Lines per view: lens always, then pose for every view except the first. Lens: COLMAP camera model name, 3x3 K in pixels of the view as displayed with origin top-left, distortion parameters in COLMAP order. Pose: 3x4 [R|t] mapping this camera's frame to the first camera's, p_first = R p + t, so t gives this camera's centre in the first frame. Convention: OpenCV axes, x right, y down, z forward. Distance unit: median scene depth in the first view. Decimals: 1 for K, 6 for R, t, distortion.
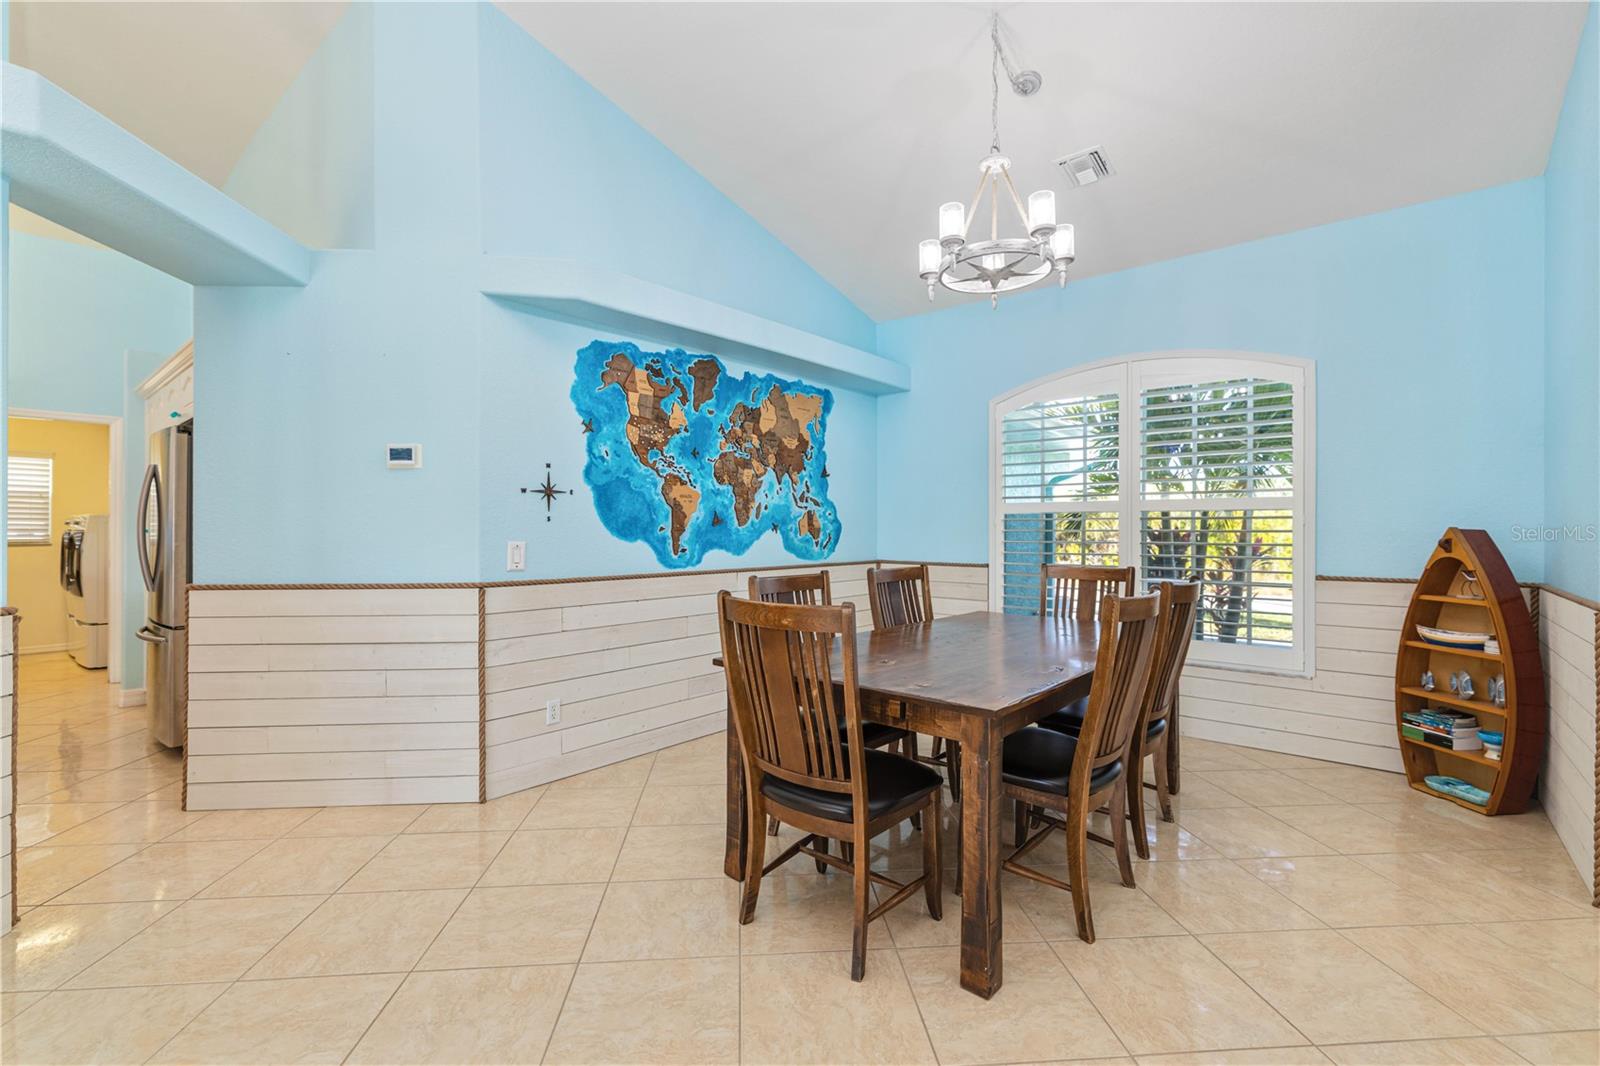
lens RADIAL K [[710.1, 0, 795.7], [0, 710.1, 525.4], [0, 0, 1]] dist [0.000498, -0.000460]
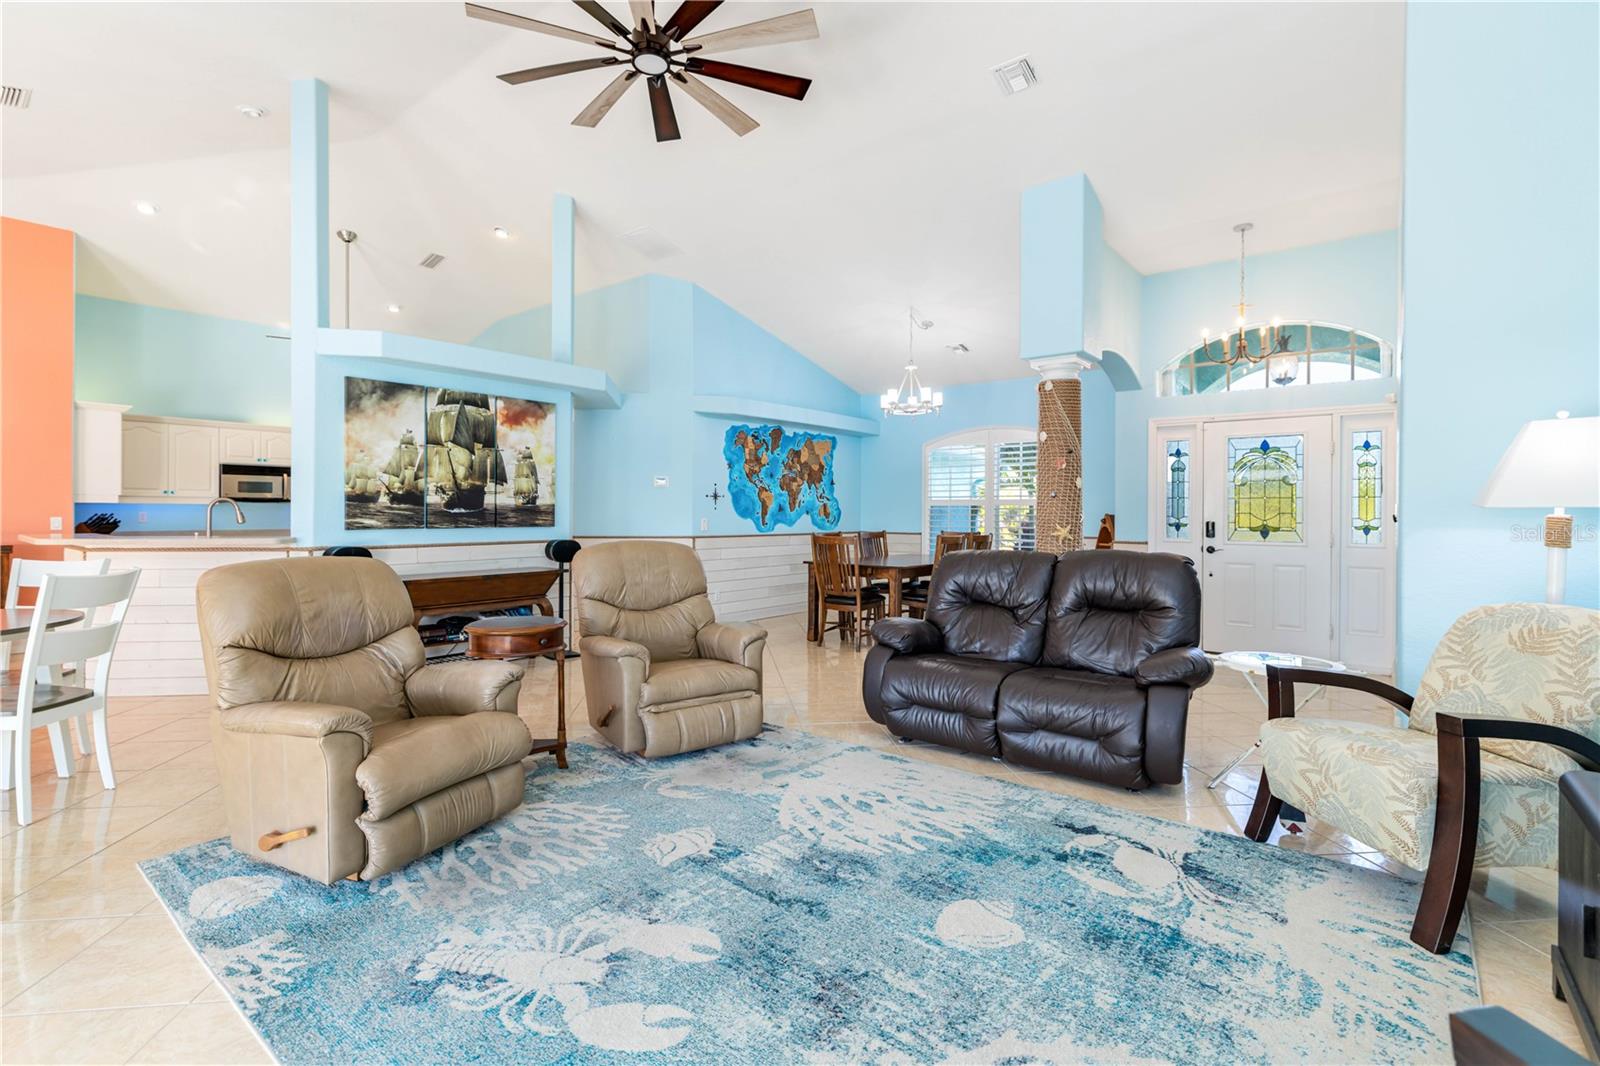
lens RADIAL K [[736.6, 0, 794.8], [0, 736.6, 532.8], [0, 0, 1]] dist [0.035100, 0.000085]
pose [[0.999433, 0.001701, 0.033634, -0.146097], [-0.002734, 0.999526, 0.030677, -0.003686], [-0.033566, -0.030752, 0.998963, -1.091135]]
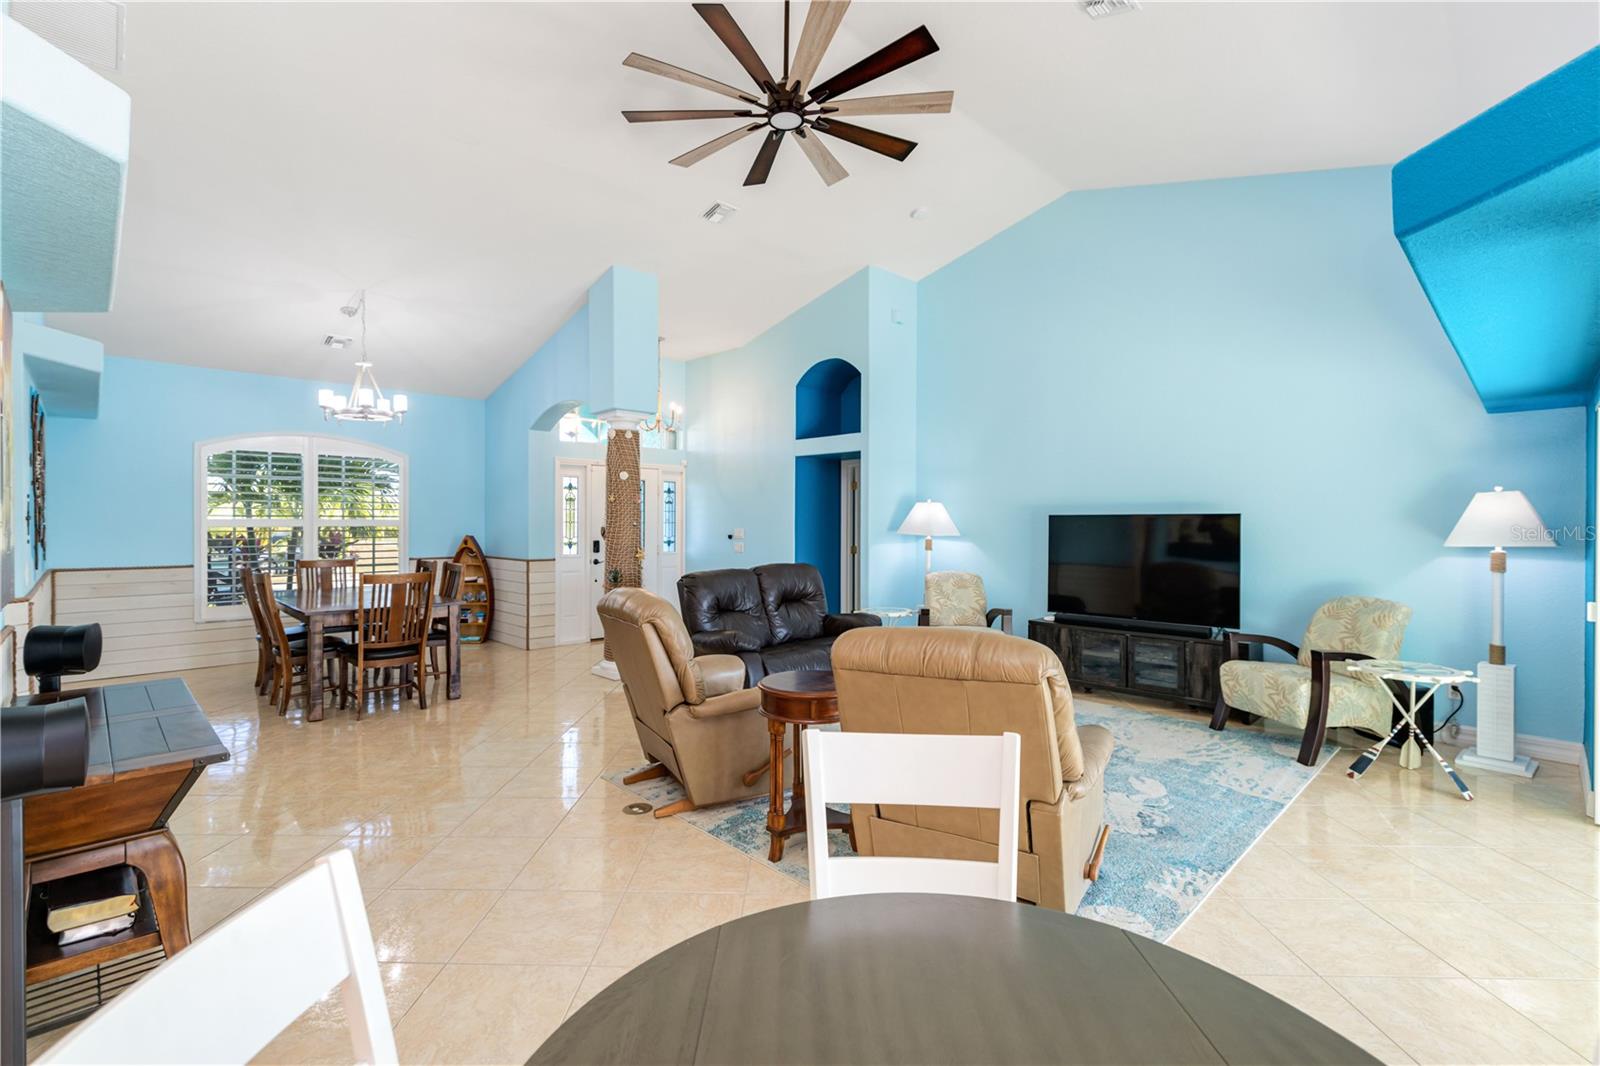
lens RADIAL K [[710.1, 0, 795.7], [0, 710.1, 525.4], [0, 0, 1]] dist [0.000498, -0.000460]
pose [[0.085946, 0.003352, 0.996294, -1.144616], [-0.006978, 0.999972, -0.002762, -0.024902], [-0.996275, -0.006715, 0.085966, -0.301393]]
